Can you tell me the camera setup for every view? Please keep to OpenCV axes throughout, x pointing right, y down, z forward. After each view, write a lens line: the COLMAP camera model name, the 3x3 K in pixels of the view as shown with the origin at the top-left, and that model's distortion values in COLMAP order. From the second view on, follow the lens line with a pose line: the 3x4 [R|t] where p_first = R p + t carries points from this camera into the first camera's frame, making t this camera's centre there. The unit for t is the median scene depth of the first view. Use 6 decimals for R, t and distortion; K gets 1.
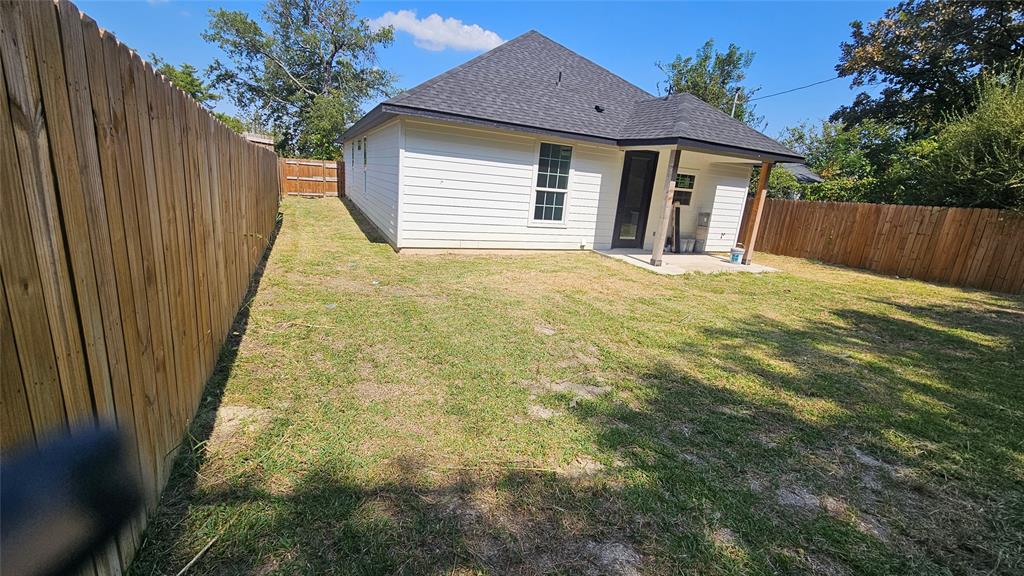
lens RADIAL K [[422.6, 0, 512.2], [0, 422.6, 278.9], [0, 0, 1]] dist [-0.000039, -0.000796]
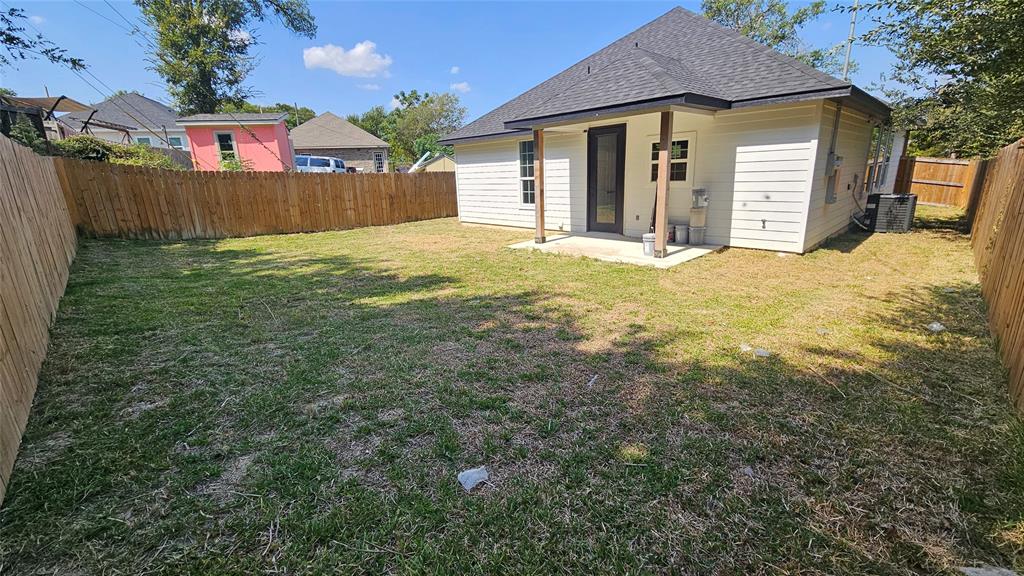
lens RADIAL K [[422.6, 0, 511.5], [0, 422.6, 285.2], [0, 0, 1]] dist [-0.000039, -0.000796]
pose [[0.328438, 0.145802, -0.933204, 1.207620], [-0.153448, 0.983125, 0.099596, -0.020388], [0.931977, 0.110487, 0.345269, 0.541379]]
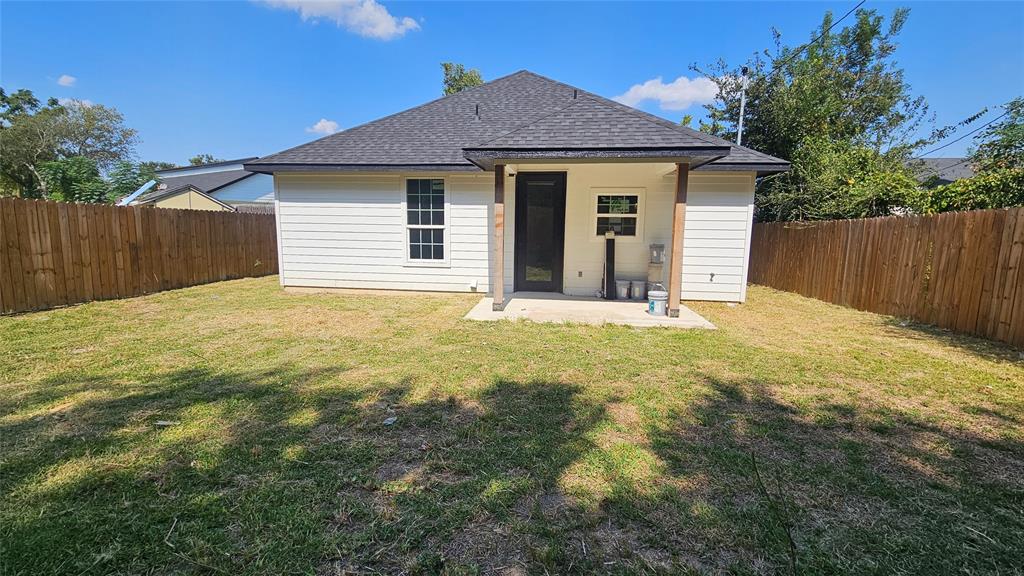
lens RADIAL K [[422.6, 0, 512.7], [0, 422.6, 279.1], [0, 0, 1]] dist [-0.000039, -0.000796]
pose [[0.849924, -0.008252, -0.526840, 0.720562], [-0.062525, 0.991233, -0.116395, 0.000946], [0.523182, 0.131868, 0.841957, 0.317169]]
